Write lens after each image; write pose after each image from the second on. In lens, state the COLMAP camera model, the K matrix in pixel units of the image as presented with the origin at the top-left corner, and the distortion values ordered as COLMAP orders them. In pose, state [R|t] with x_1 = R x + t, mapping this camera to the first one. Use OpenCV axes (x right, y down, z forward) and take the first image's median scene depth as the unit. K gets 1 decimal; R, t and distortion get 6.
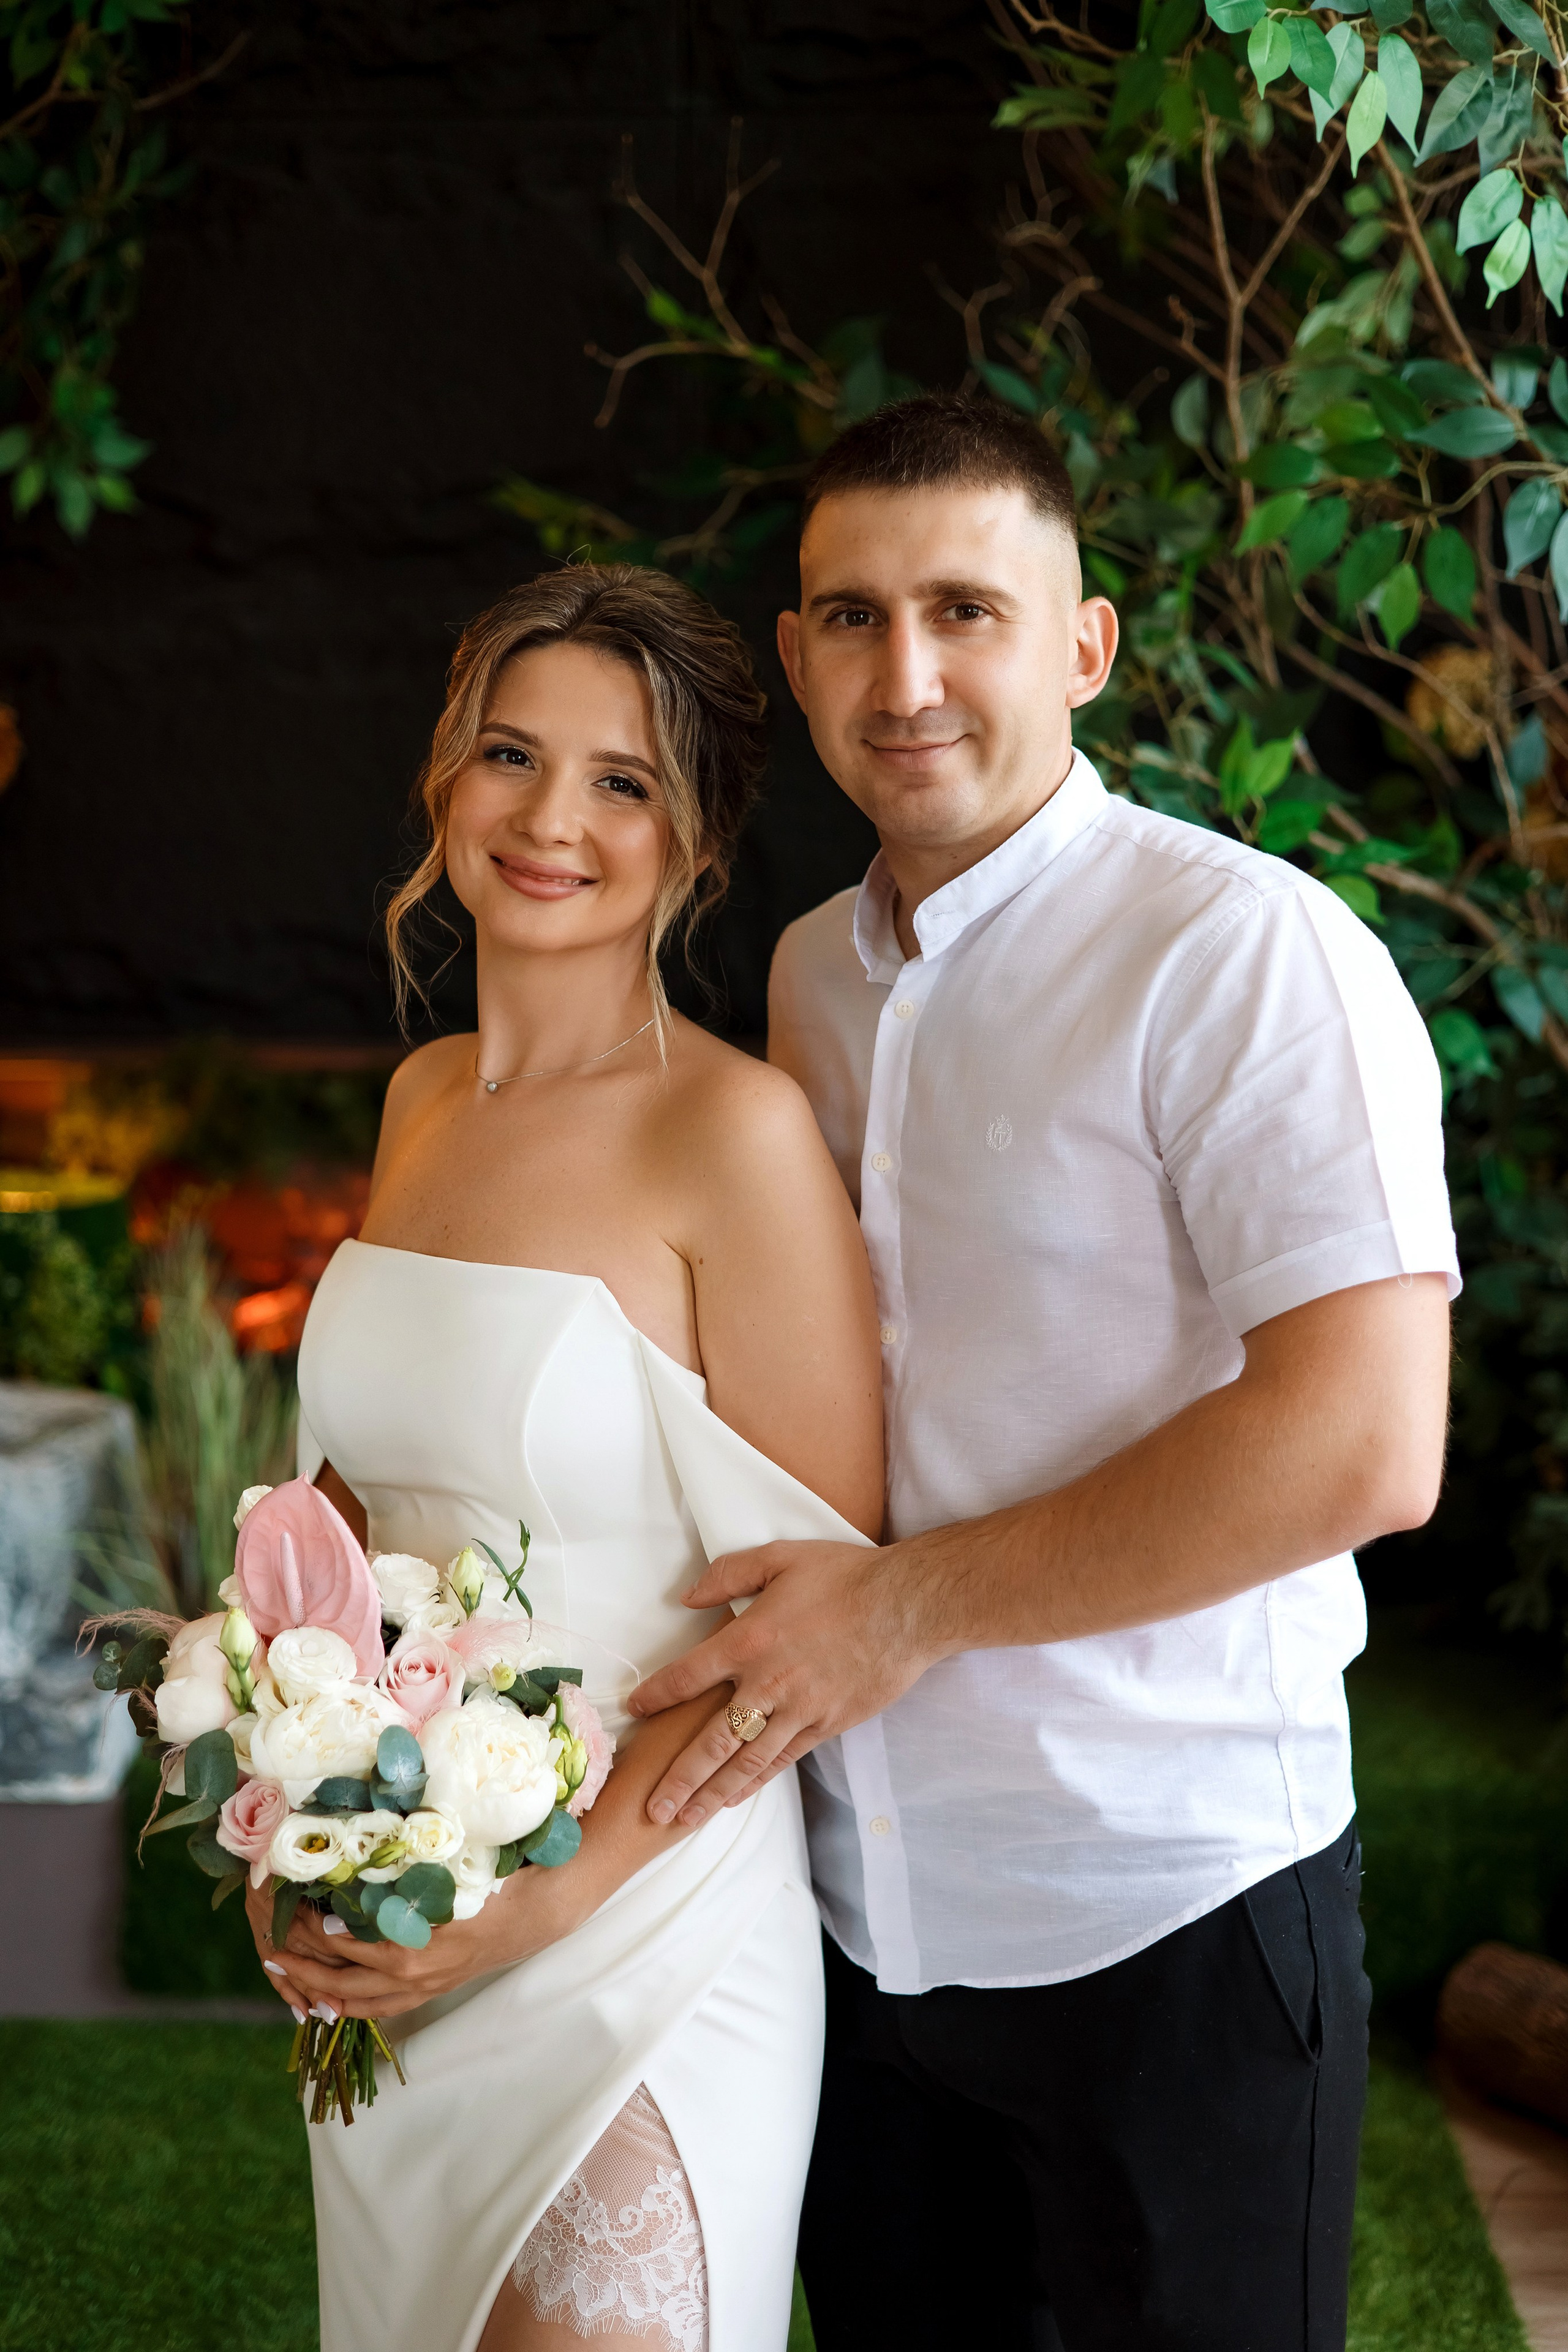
lens RADIAL K [[3430.4, 0, 807.8], [0, 3430.4, 1128.3], [0, 0, 1]] dist [0.006804, -0.029790]
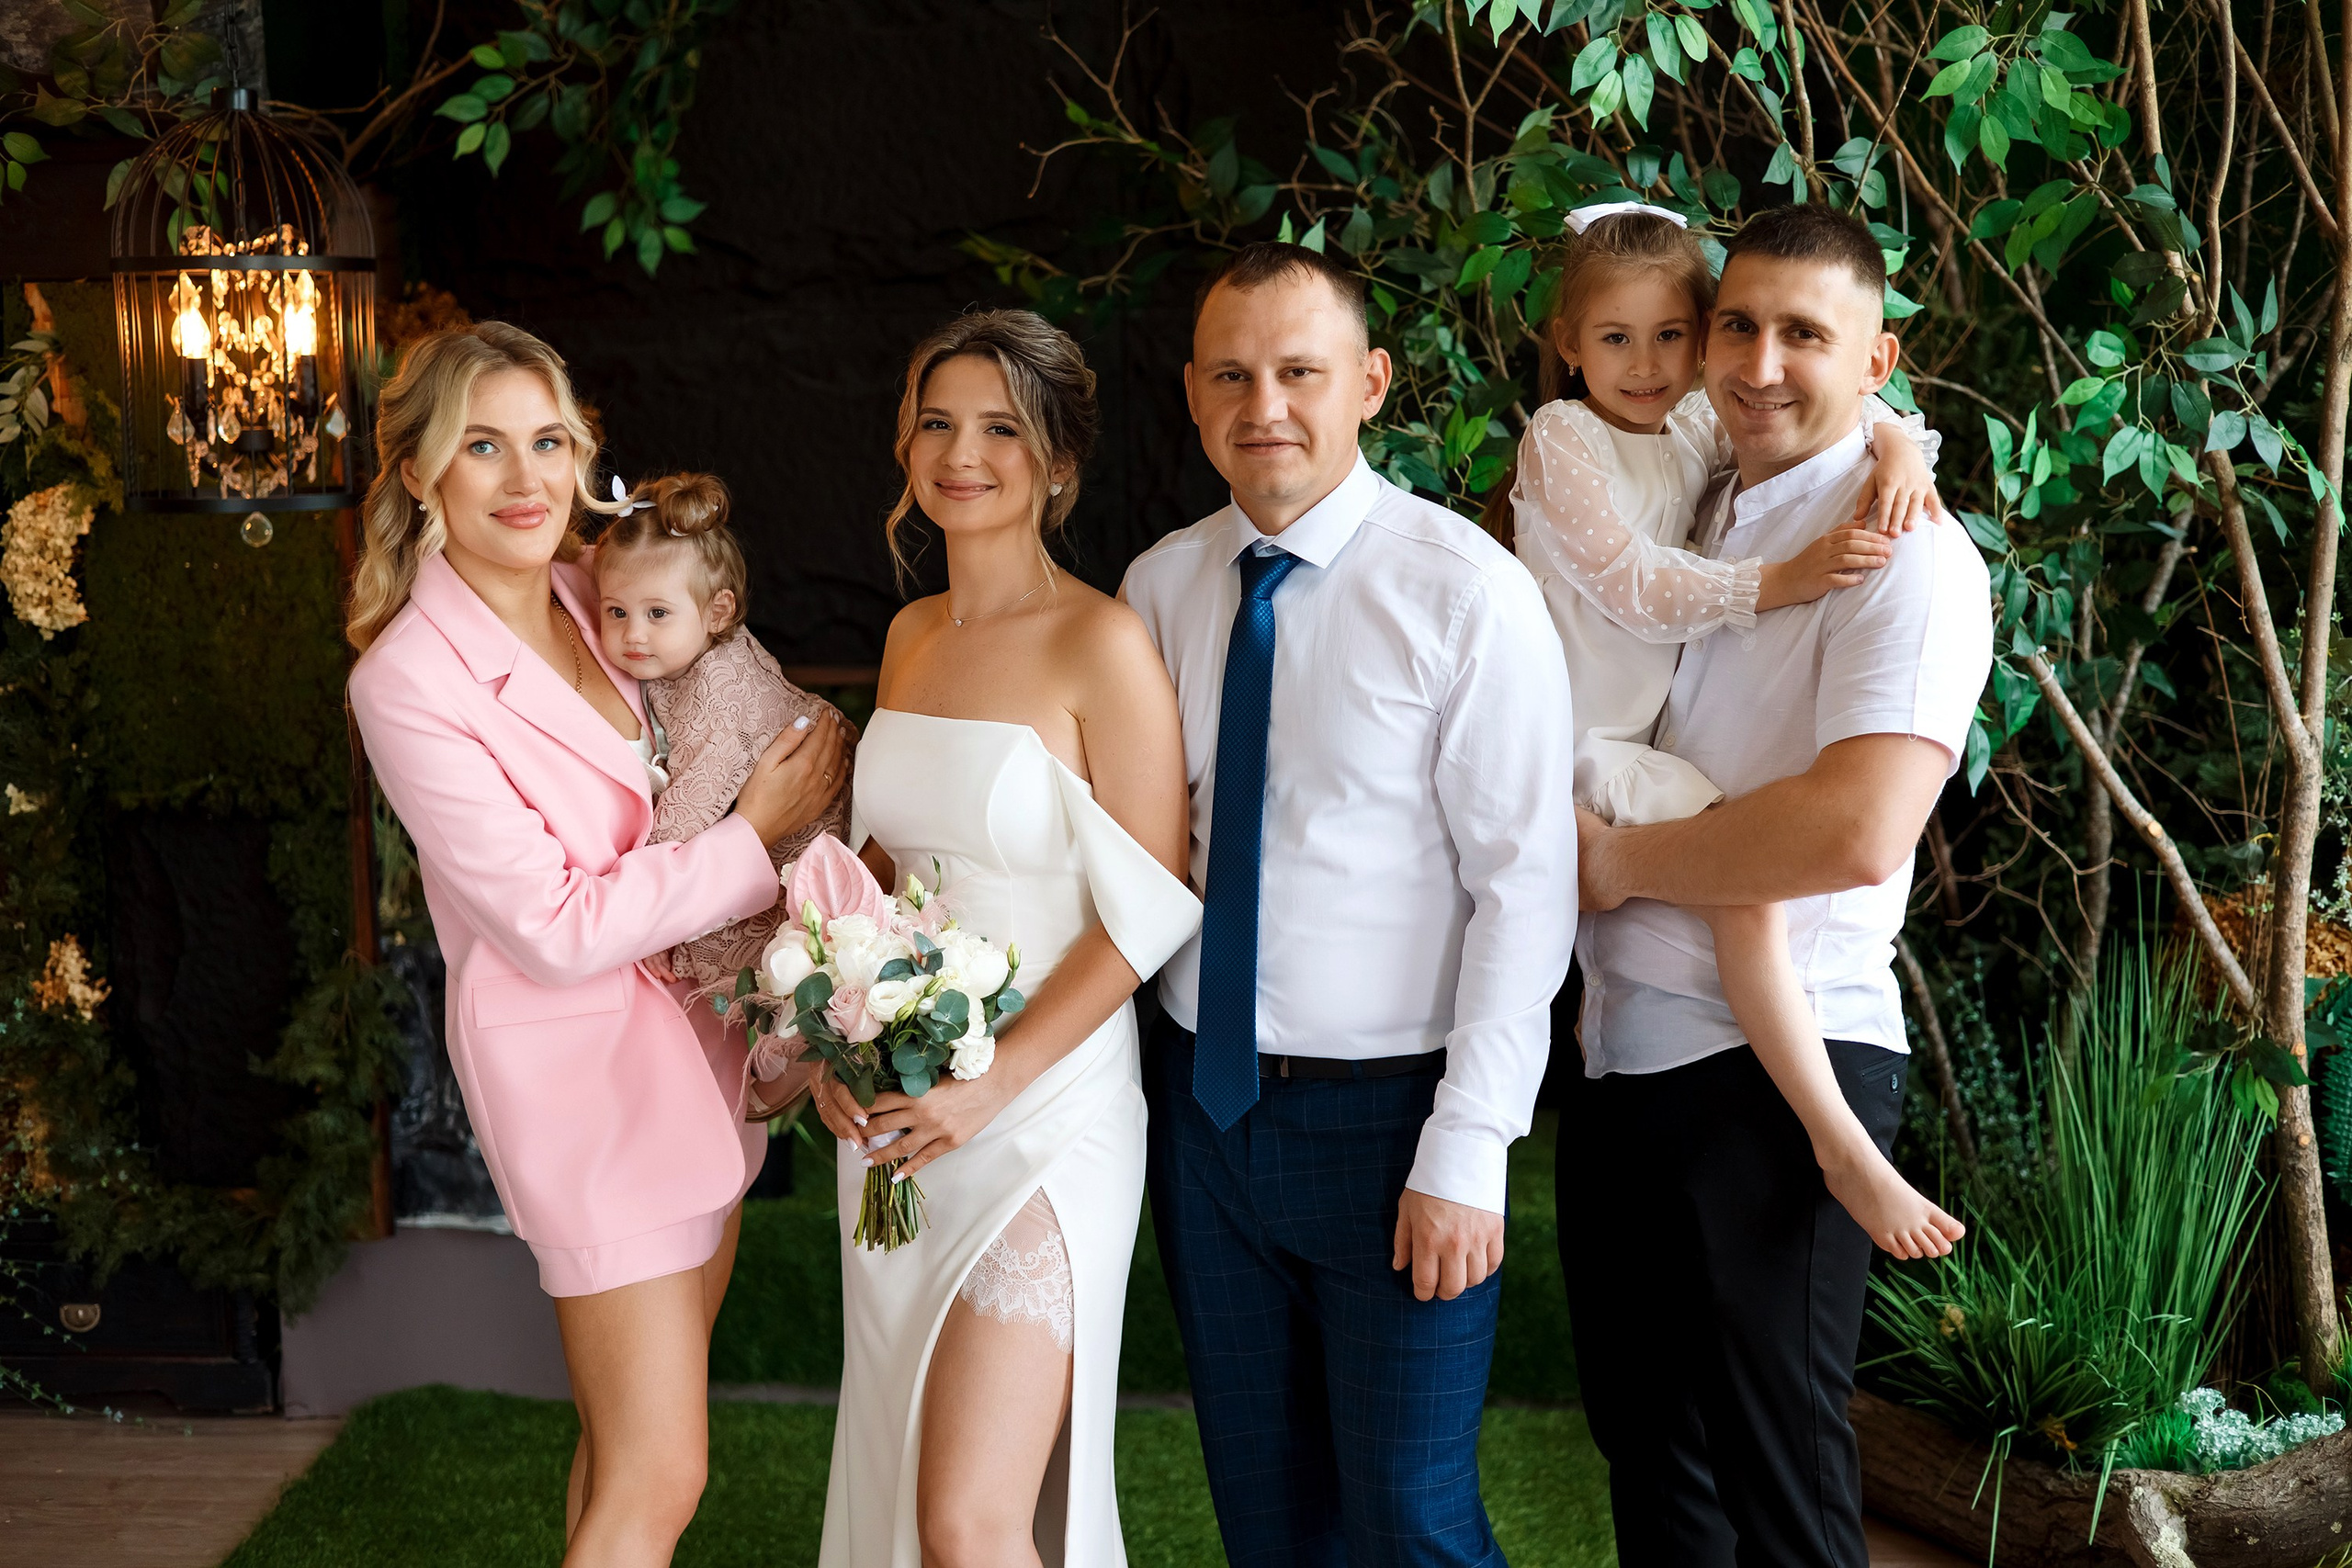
lens RADIAL K [[3441.0, 0, 1181.7], [0, 3441.0, 740.9], [0, 0, 1]] dist [0.027053, -0.026233]
pose [[0.999015, -0.004133, -0.044186, 0.063317], [0.002940, 0.999630, -0.027036, 0.056385], [0.044282, 0.026879, 0.998657, -0.405595]]
